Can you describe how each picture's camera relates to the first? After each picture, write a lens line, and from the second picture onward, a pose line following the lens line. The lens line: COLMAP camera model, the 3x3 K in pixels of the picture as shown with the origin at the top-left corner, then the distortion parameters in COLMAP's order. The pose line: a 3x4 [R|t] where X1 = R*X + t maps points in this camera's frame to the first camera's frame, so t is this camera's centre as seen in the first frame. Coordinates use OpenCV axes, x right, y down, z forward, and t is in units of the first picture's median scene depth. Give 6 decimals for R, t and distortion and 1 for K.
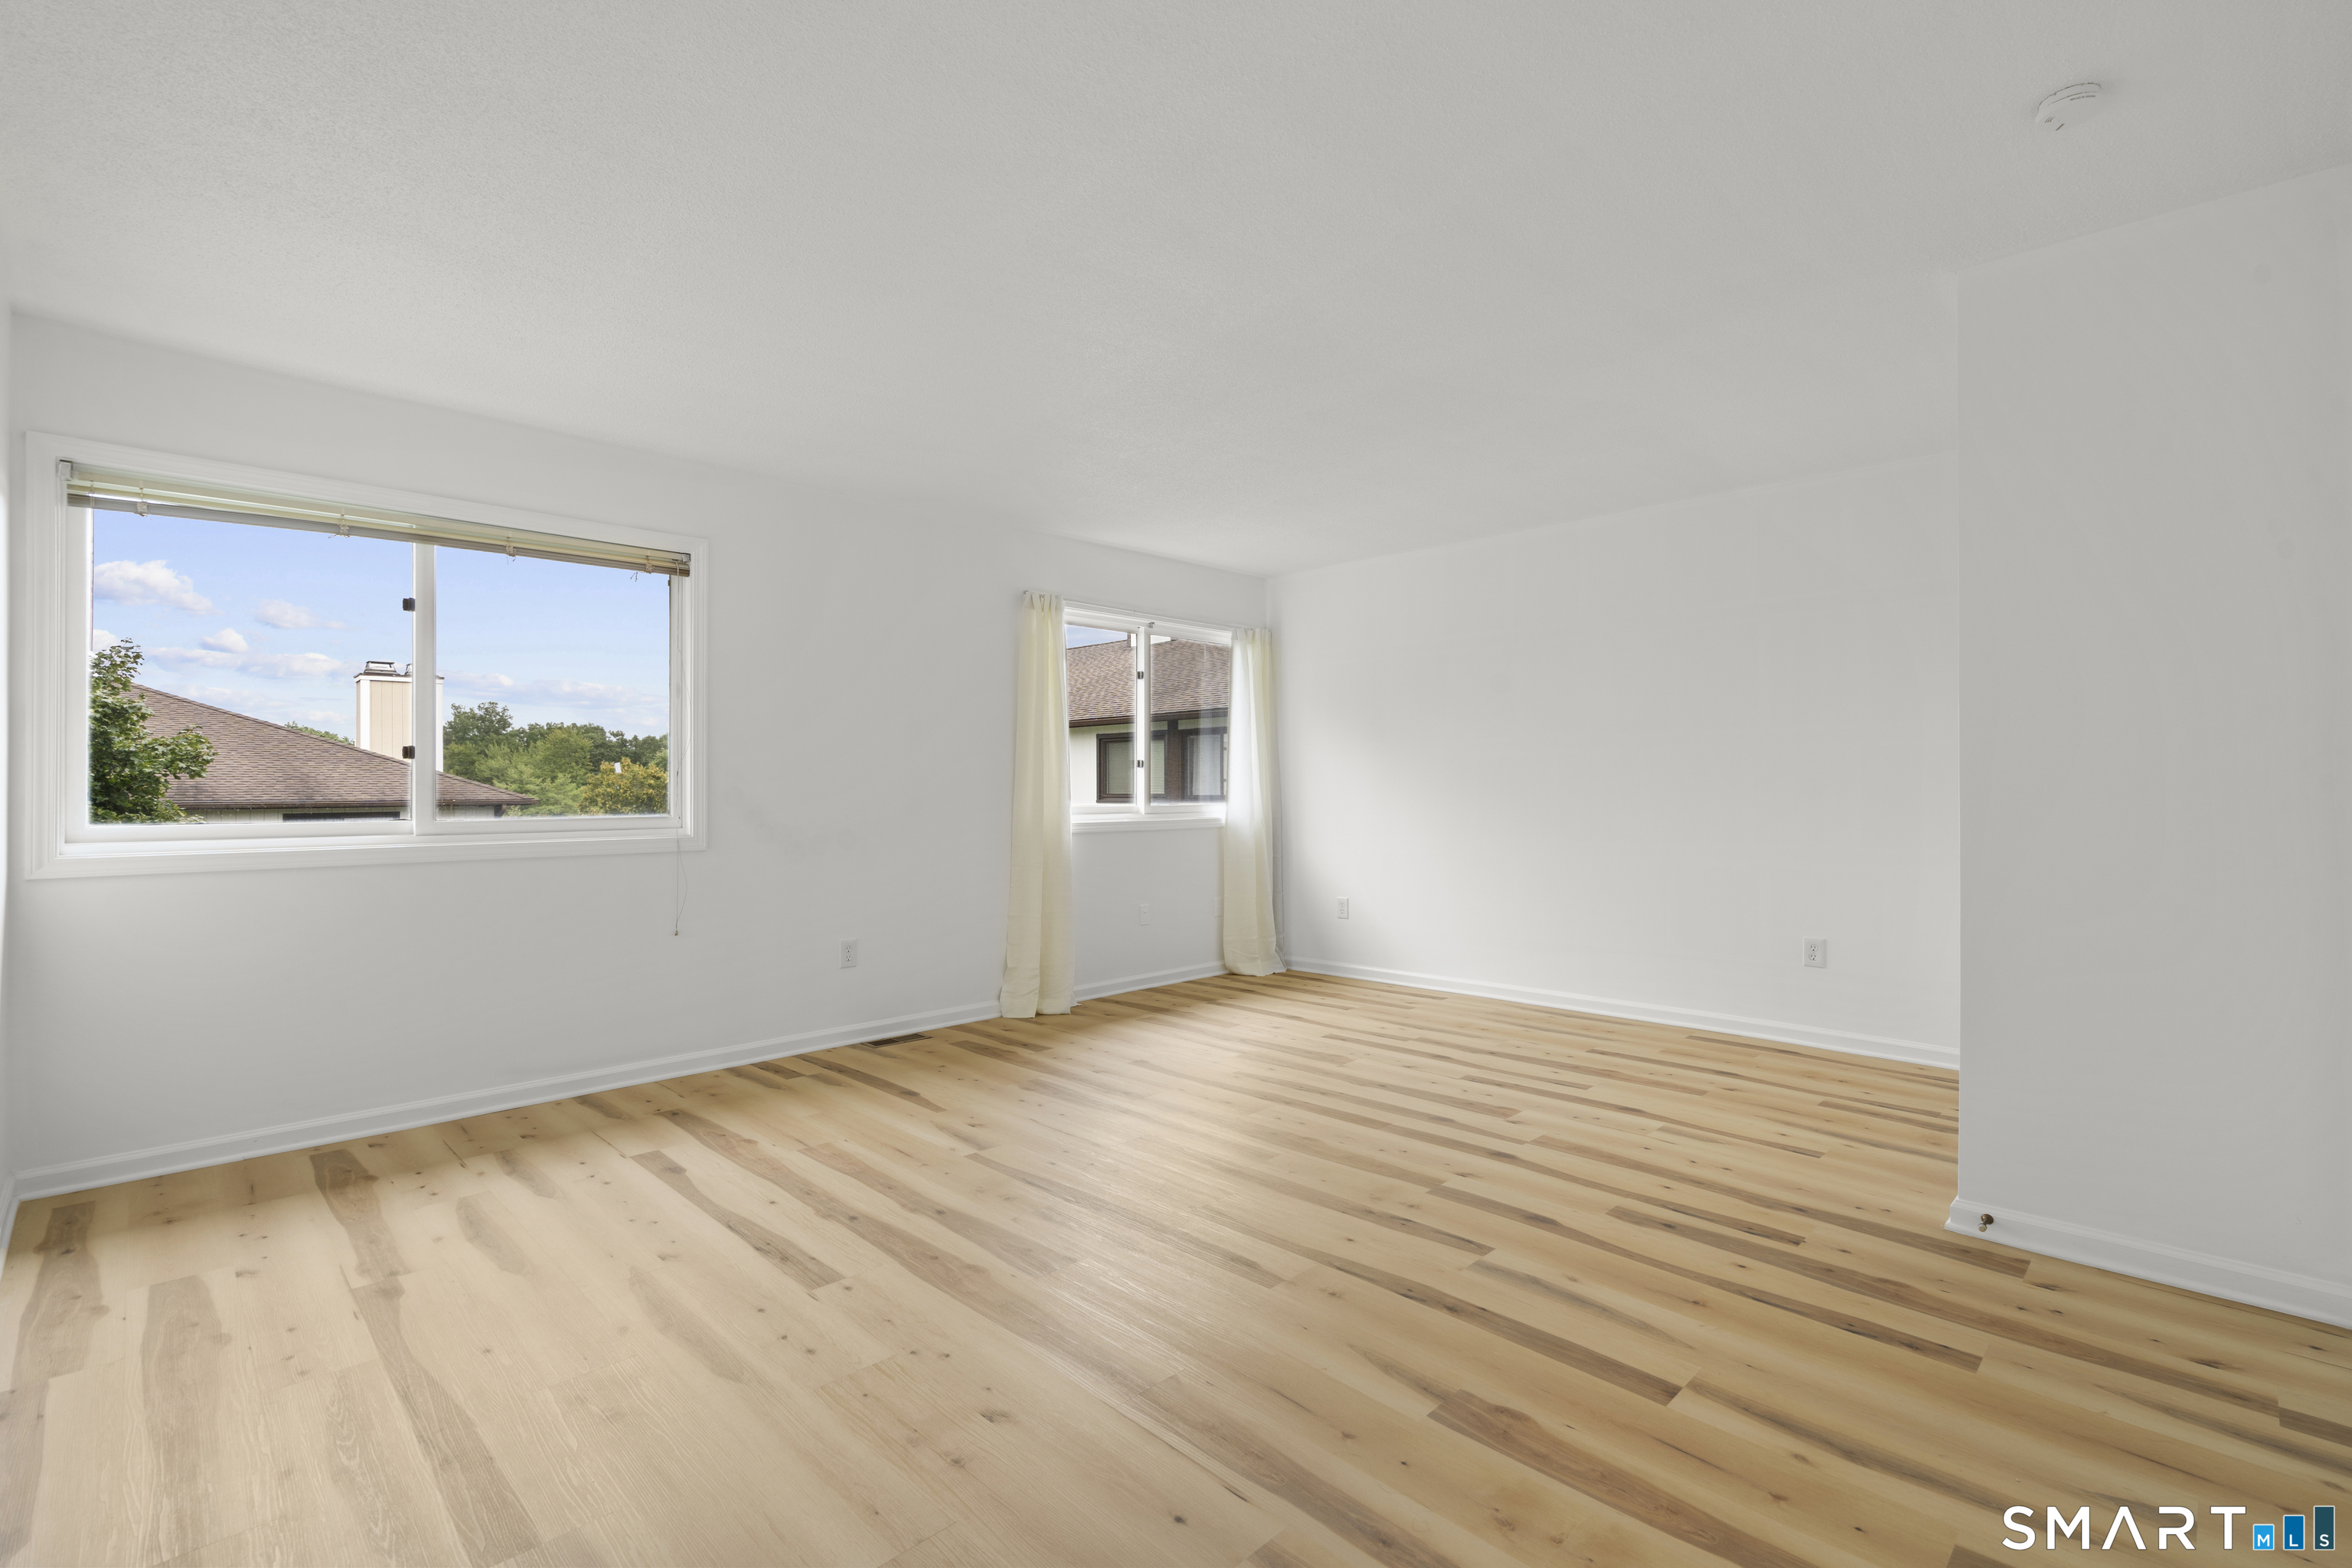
lens RADIAL K [[1057.5, 0, 1176.0], [0, 1057.5, 784.0], [0, 0, 1]] dist [0.000706, 0.000868]
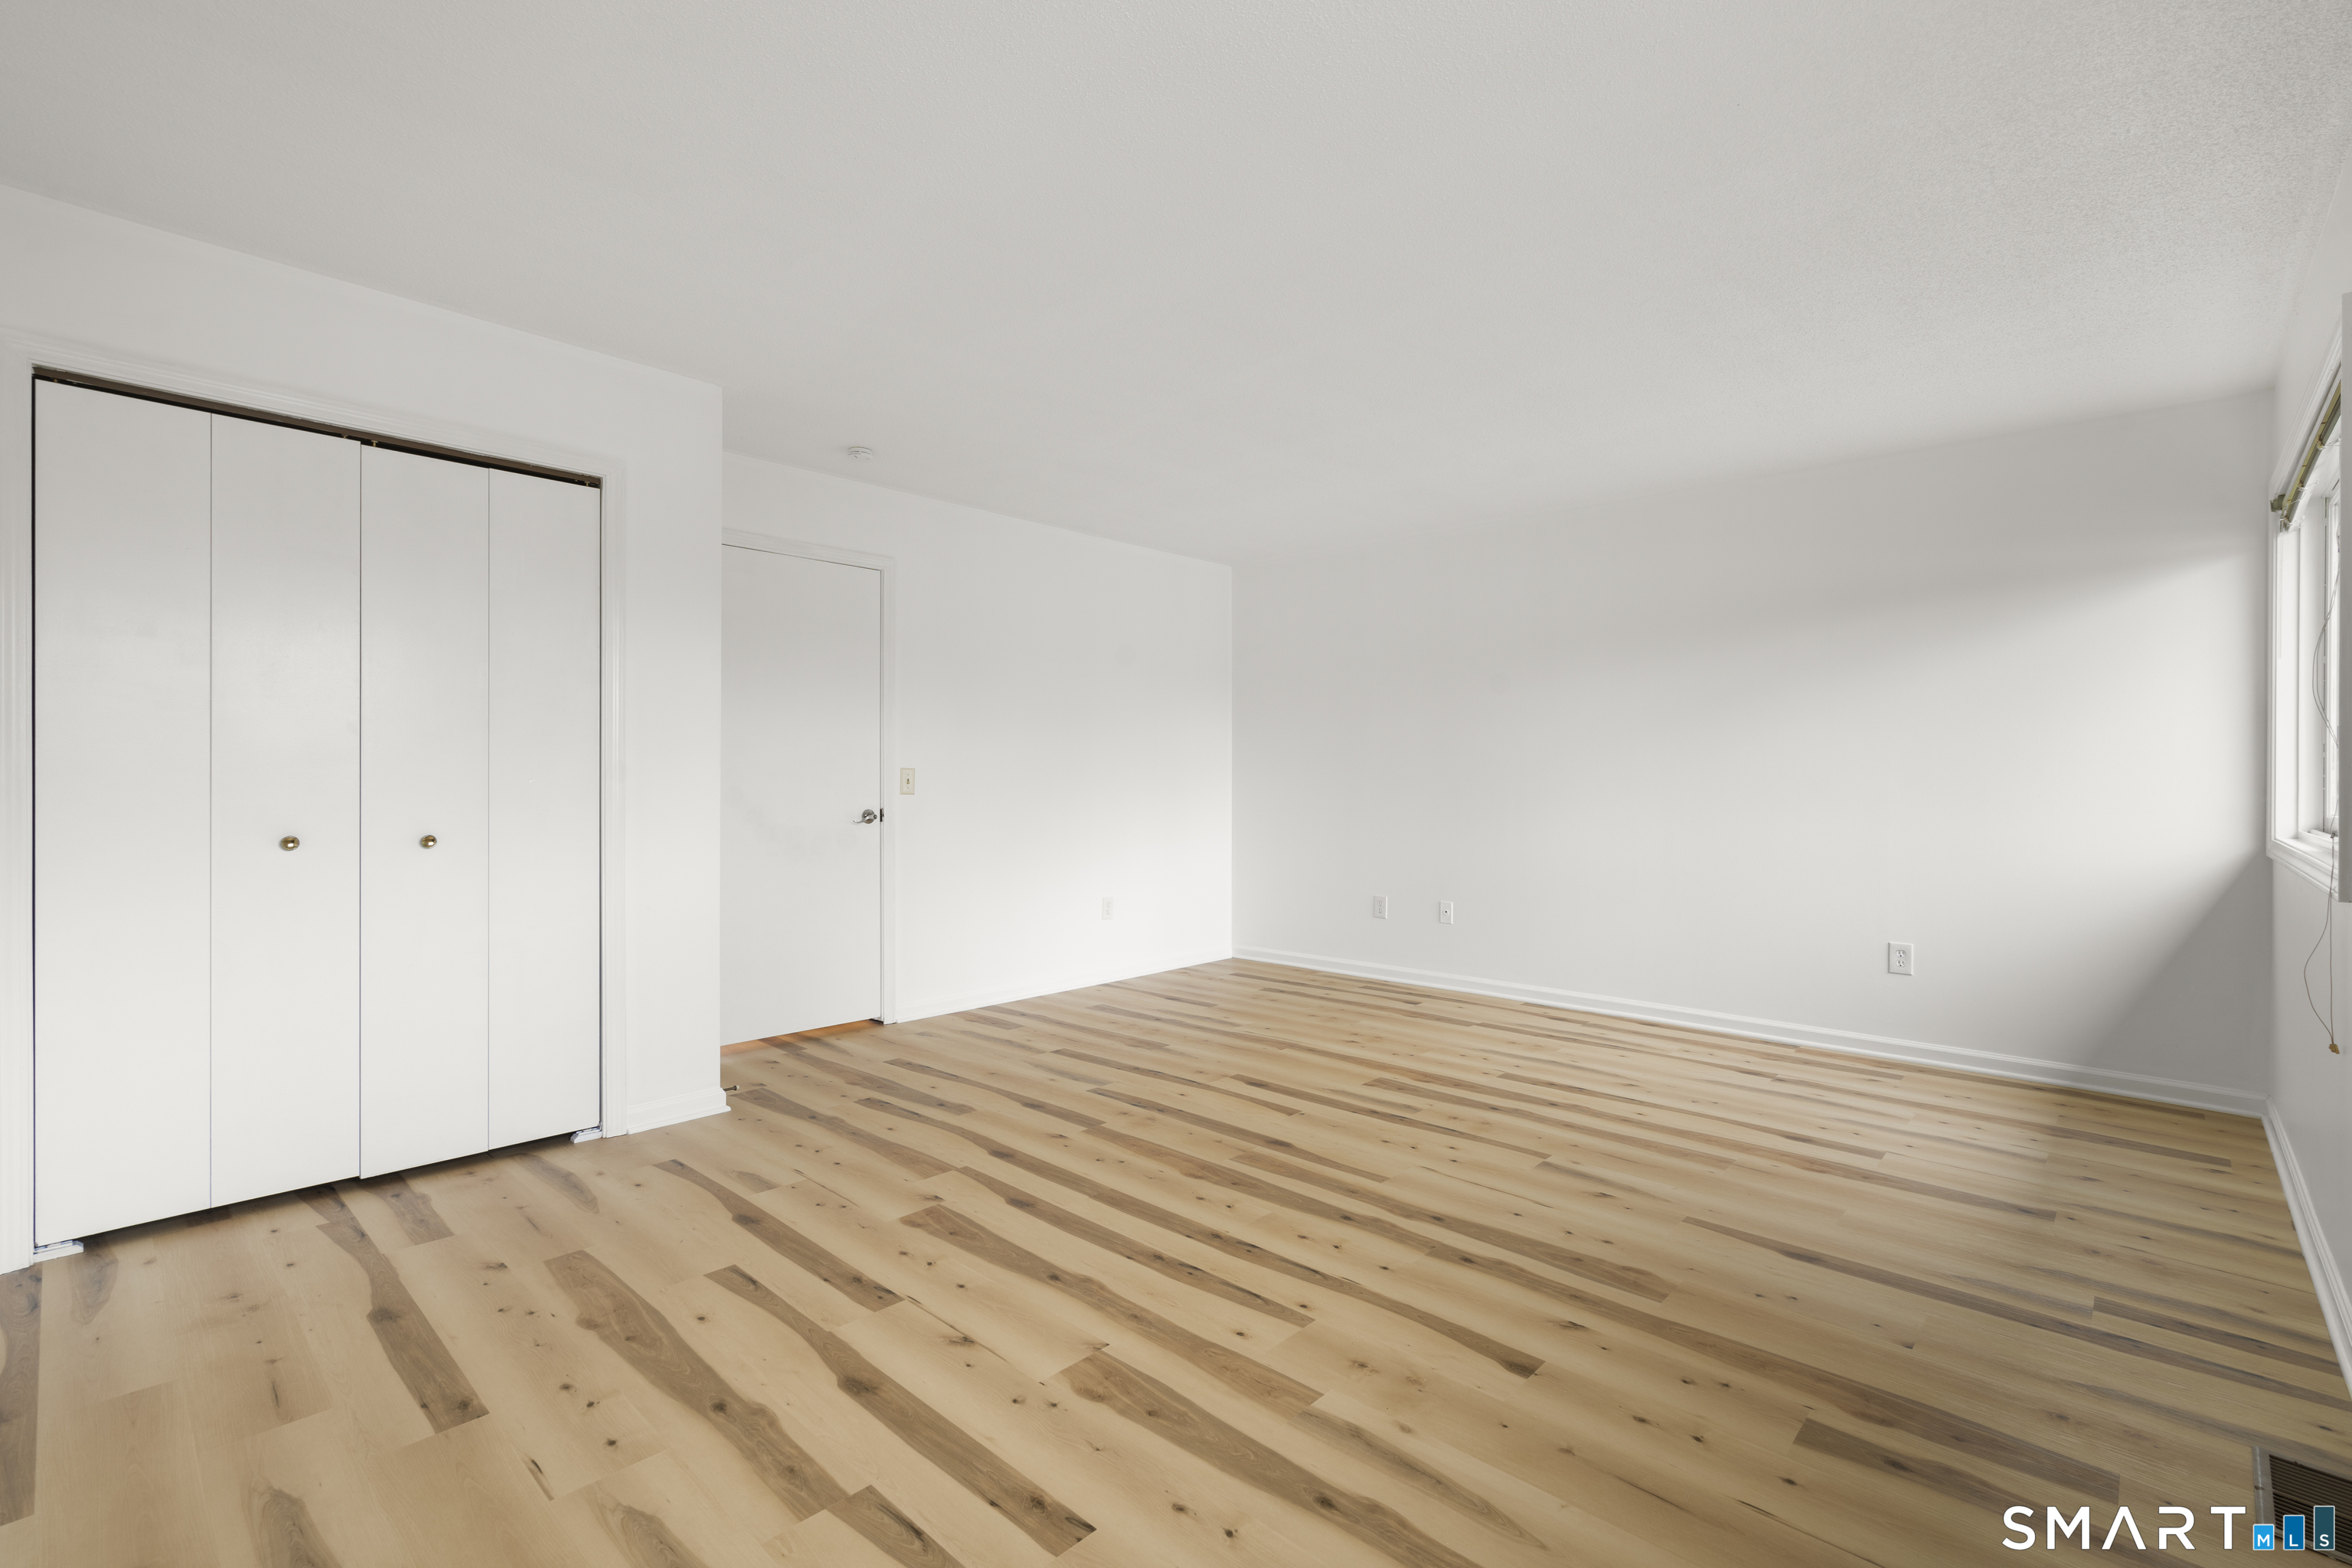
lens RADIAL K [[1057.5, 0, 1176.0], [0, 1057.5, 784.0], [0, 0, 1]] dist [0.000706, 0.000868]
pose [[-0.999391, -0.001752, -0.034838, 0.181298], [-0.001925, 0.999986, 0.004920, 0.003783], [0.034829, 0.004984, -0.999381, 1.962789]]
